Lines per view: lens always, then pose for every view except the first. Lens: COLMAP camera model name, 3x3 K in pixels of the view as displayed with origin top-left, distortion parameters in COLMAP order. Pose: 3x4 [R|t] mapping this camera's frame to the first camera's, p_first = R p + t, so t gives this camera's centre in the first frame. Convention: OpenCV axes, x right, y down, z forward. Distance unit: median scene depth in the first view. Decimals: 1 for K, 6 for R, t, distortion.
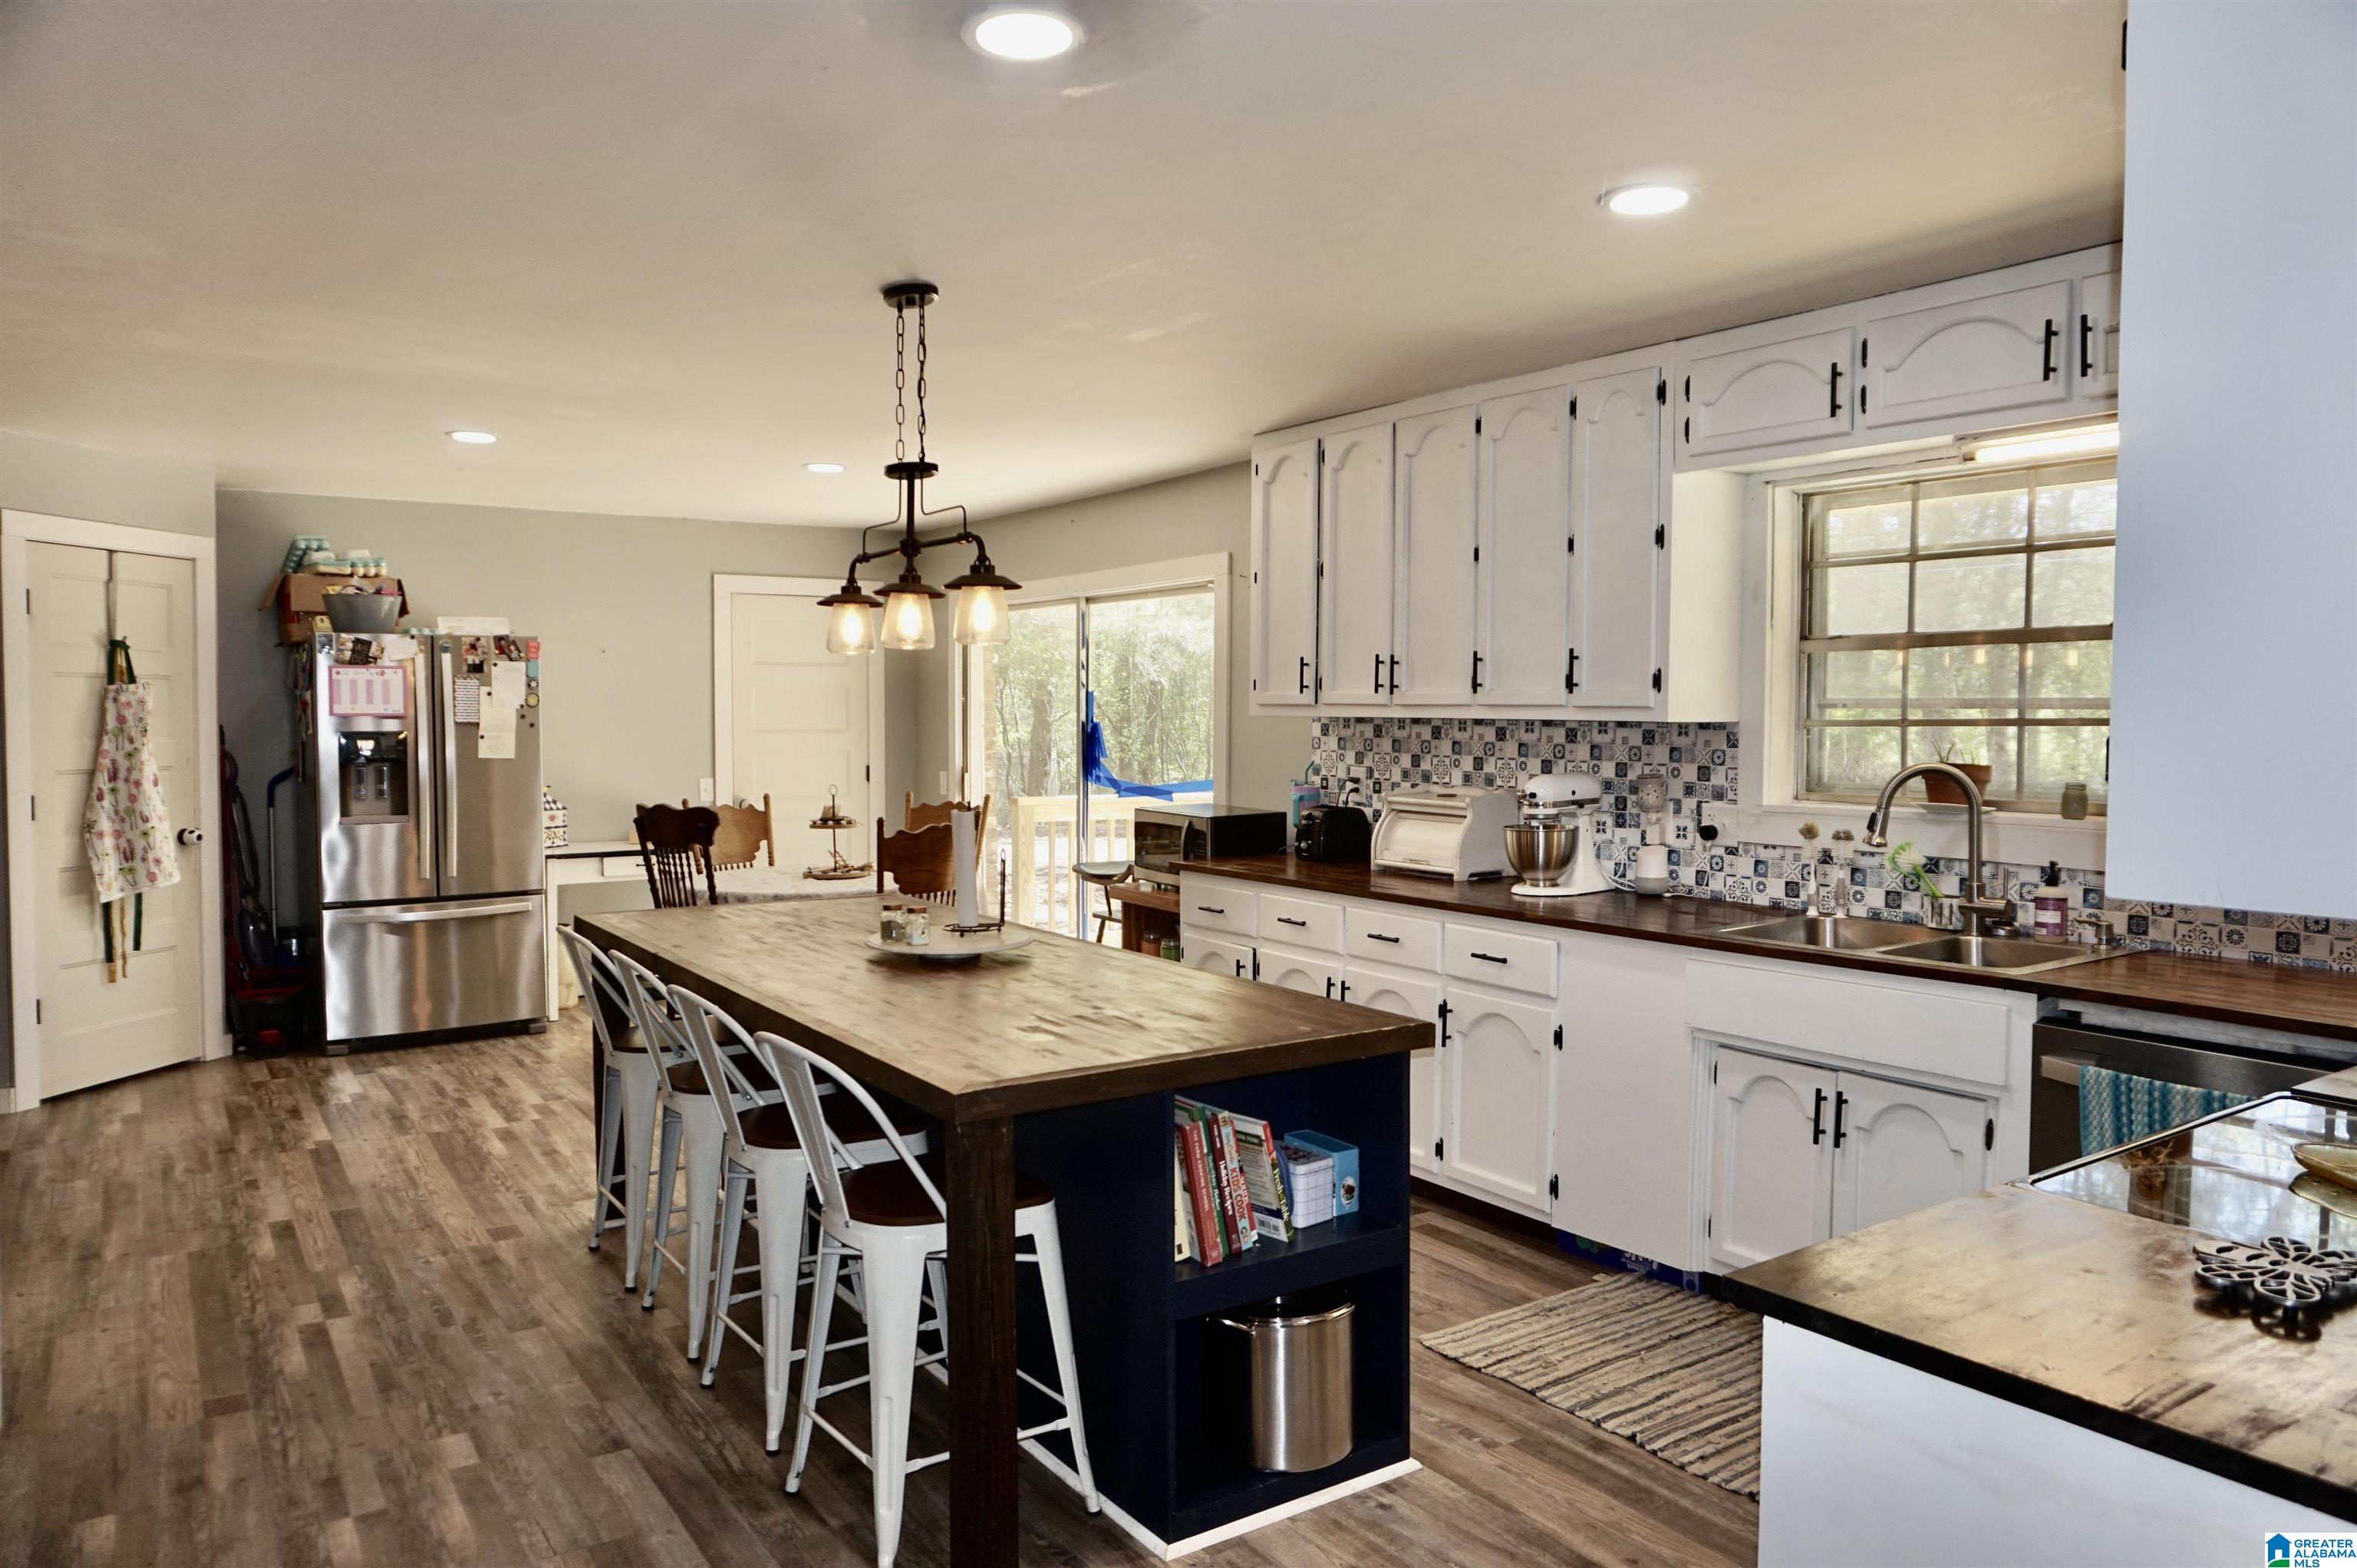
lens RADIAL K [[1599.7, 0, 1178.5], [0, 1599.7, 784.0], [0, 0, 1]] dist [-0.042556, 0.036549]
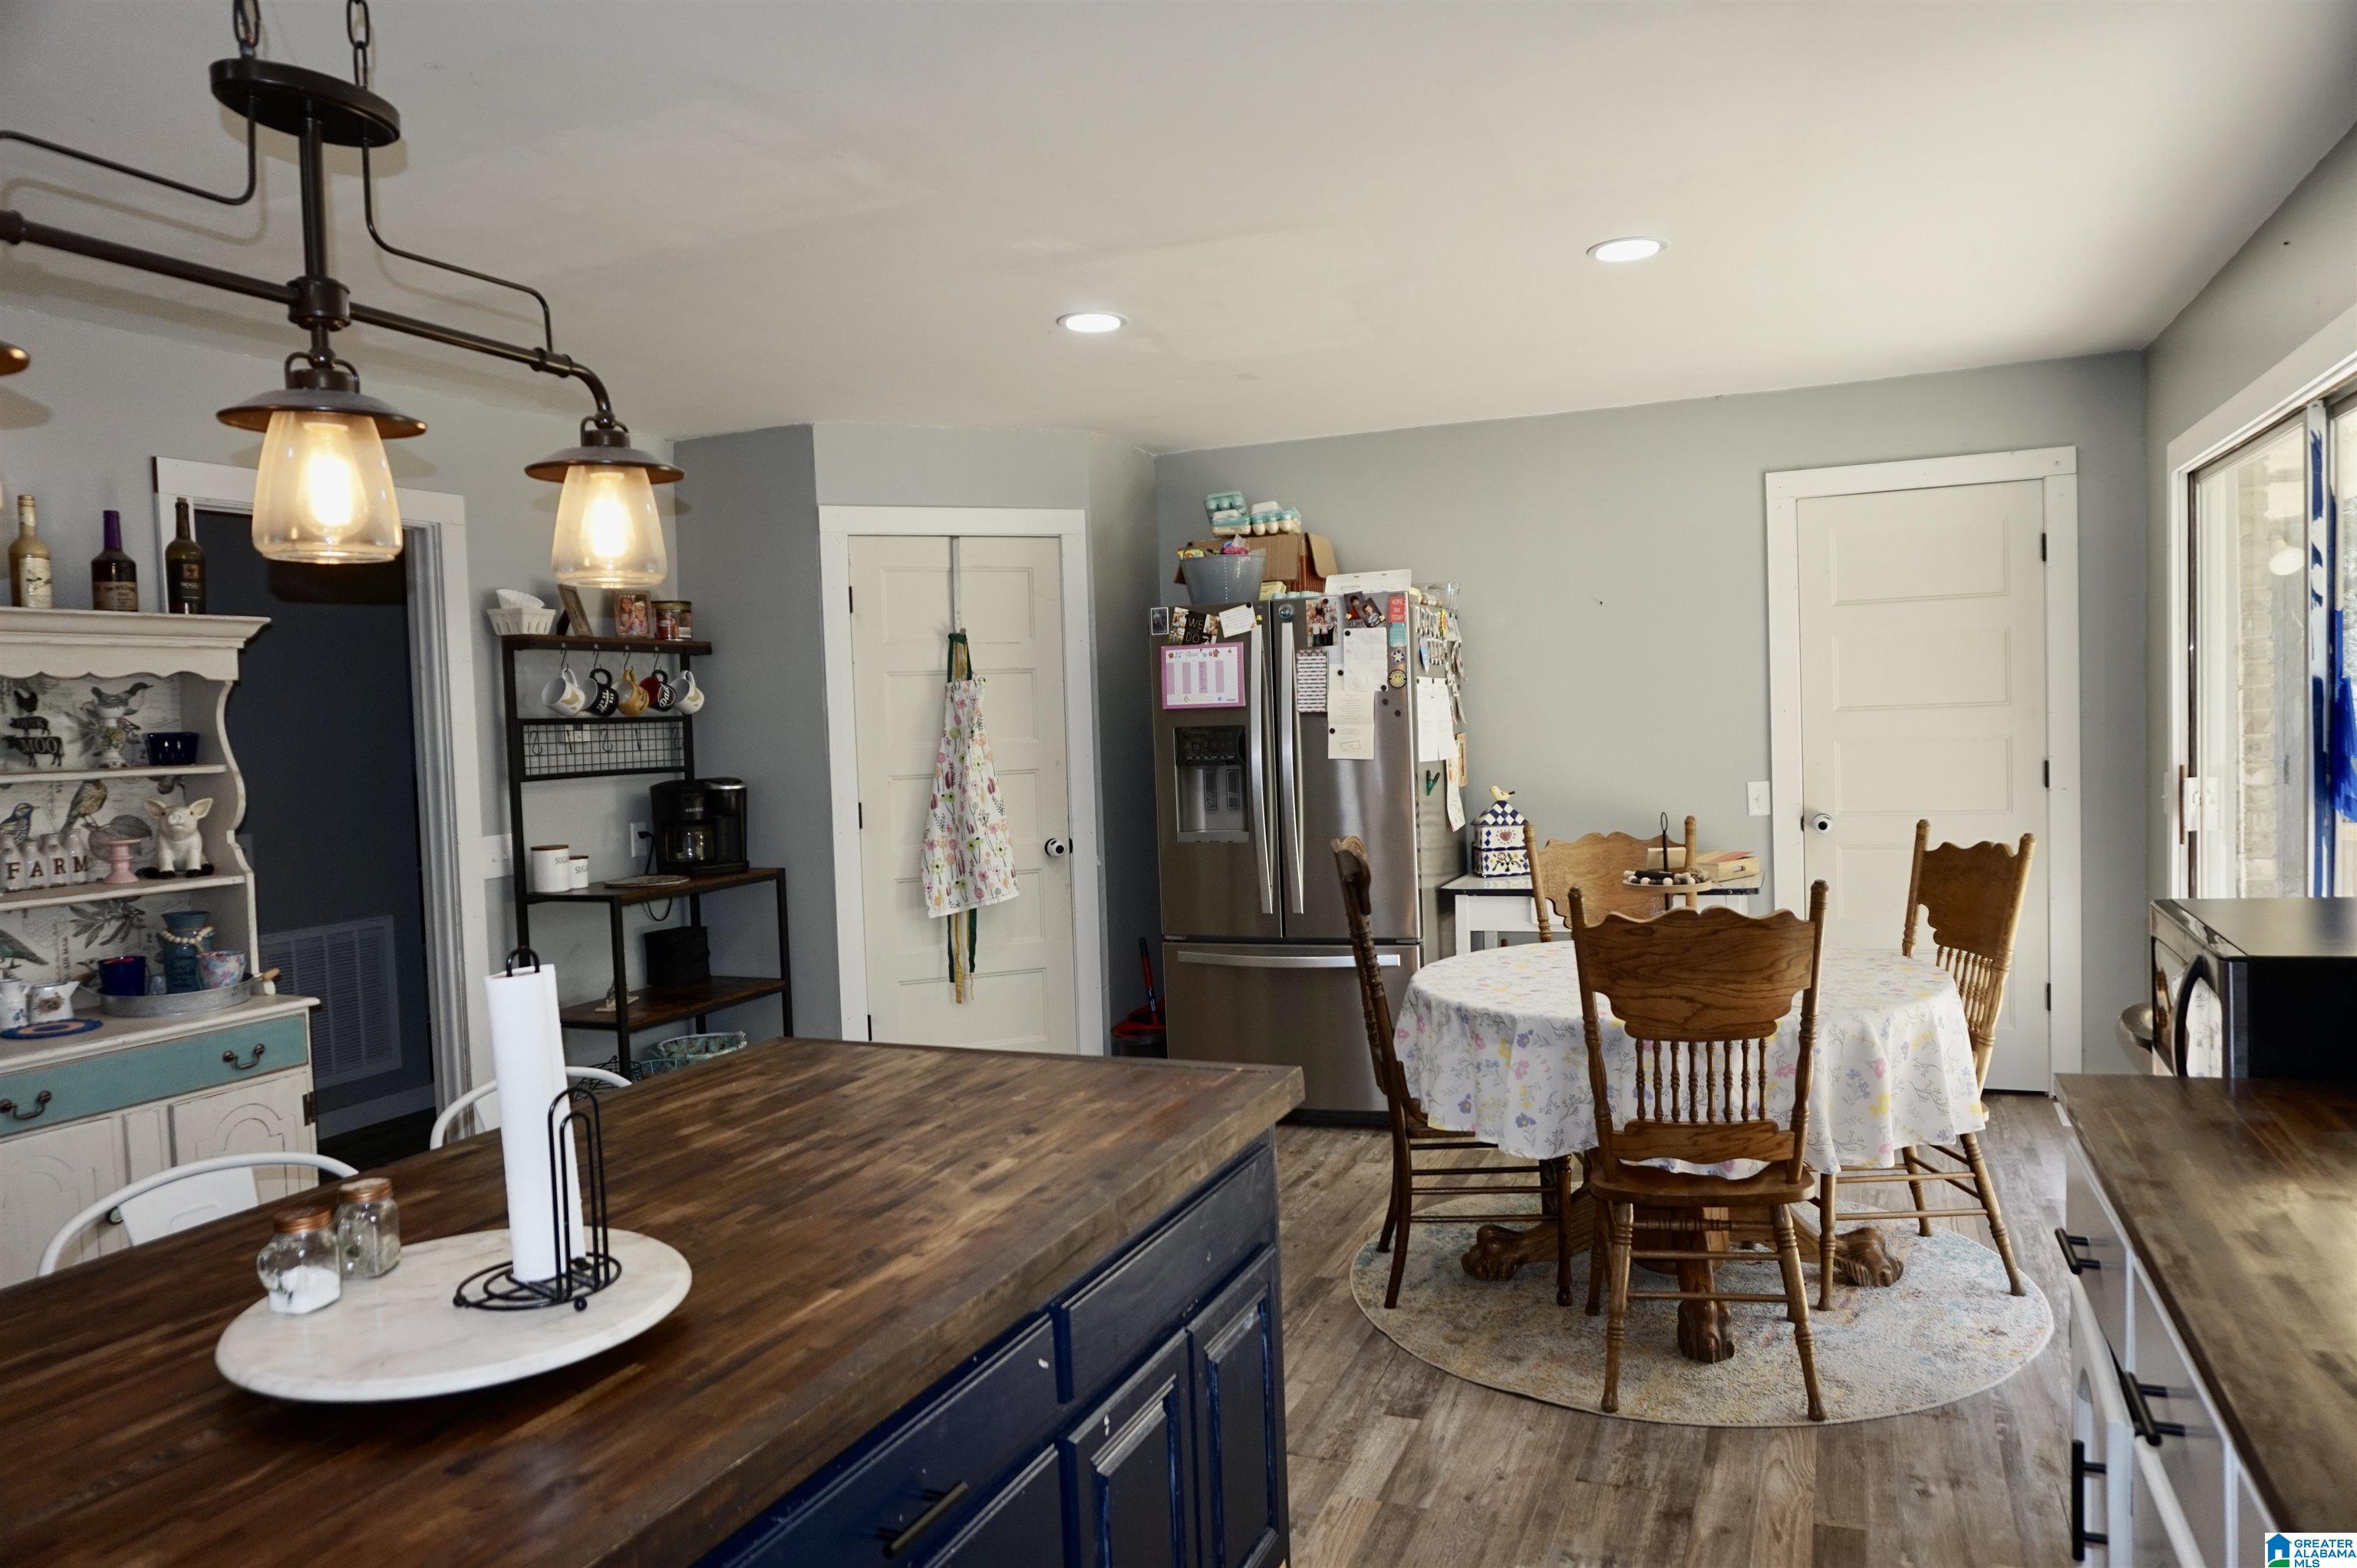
lens RADIAL K [[1577.7, 0, 1178.5], [0, 1577.7, 784.0], [0, 0, 1]] dist [-0.006108, -0.002351]
pose [[0.553631, 0.018748, -0.832551, 0.165053], [-0.000323, 0.999751, 0.022298, -0.023826], [0.832762, -0.012076, 0.553499, 0.595791]]
